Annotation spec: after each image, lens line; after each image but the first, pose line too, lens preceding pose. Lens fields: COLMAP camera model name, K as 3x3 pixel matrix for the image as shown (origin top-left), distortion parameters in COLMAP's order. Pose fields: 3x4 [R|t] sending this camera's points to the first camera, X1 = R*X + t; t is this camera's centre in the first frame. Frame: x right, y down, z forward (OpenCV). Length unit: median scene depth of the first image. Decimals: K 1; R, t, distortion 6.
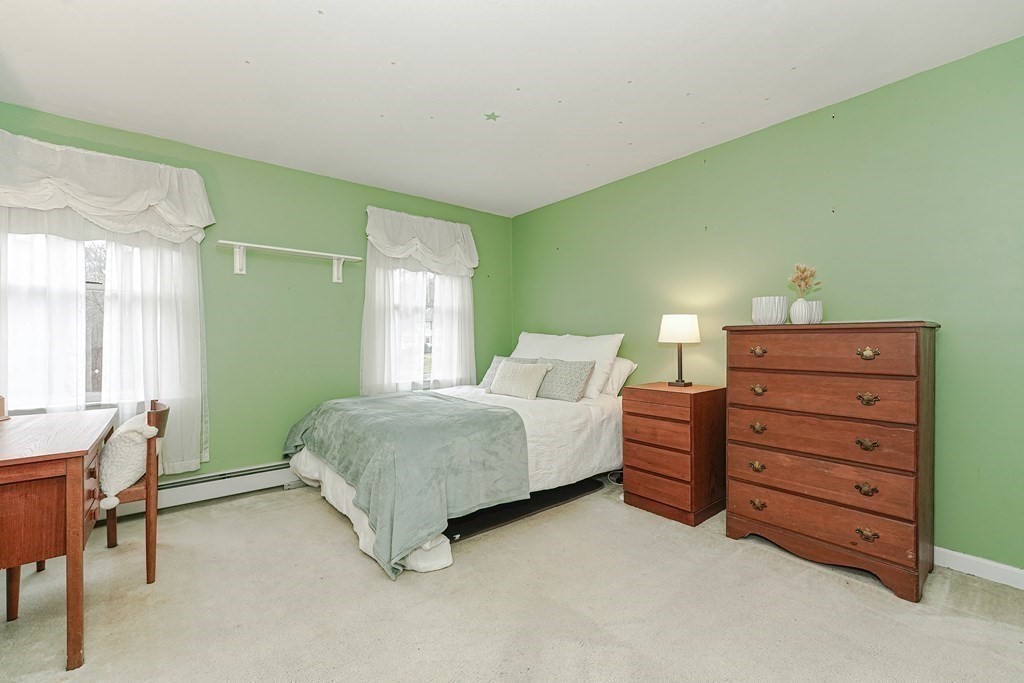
lens RADIAL K [[416.5, 0, 512.1], [0, 416.5, 339.7], [0, 0, 1]] dist [-0.004355, -0.000081]
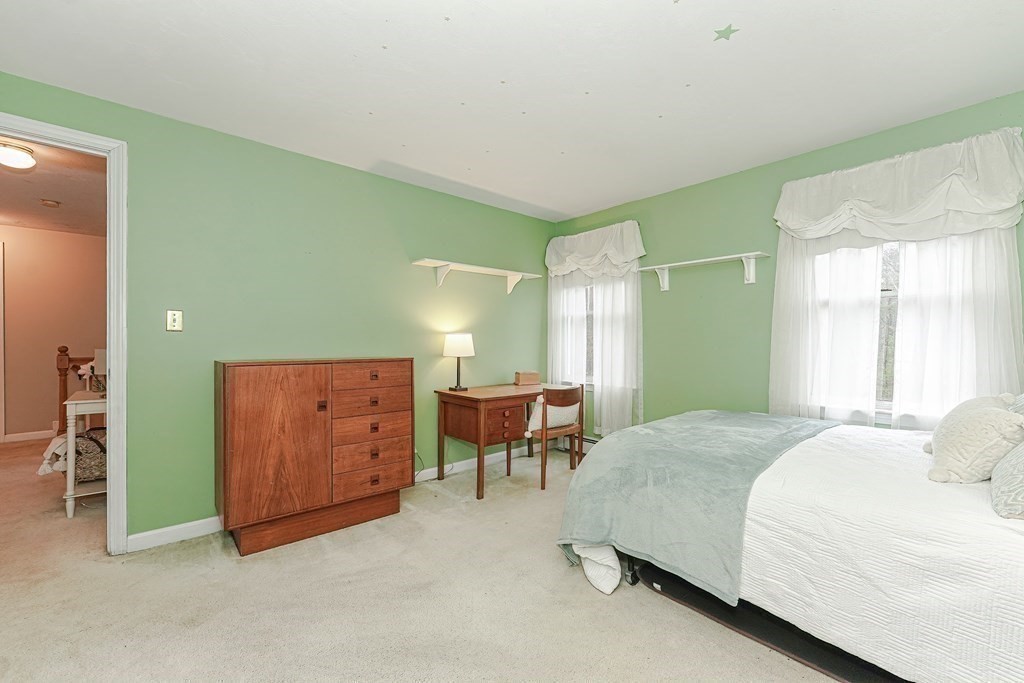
lens RADIAL K [[416.5, 0, 512.1], [0, 416.5, 339.7], [0, 0, 1]] dist [-0.004355, -0.000081]
pose [[0.041695, -0.005366, -0.999116, 0.545140], [-0.007102, 0.999959, -0.005667, -0.007615], [0.999105, 0.007332, 0.041655, 0.538163]]
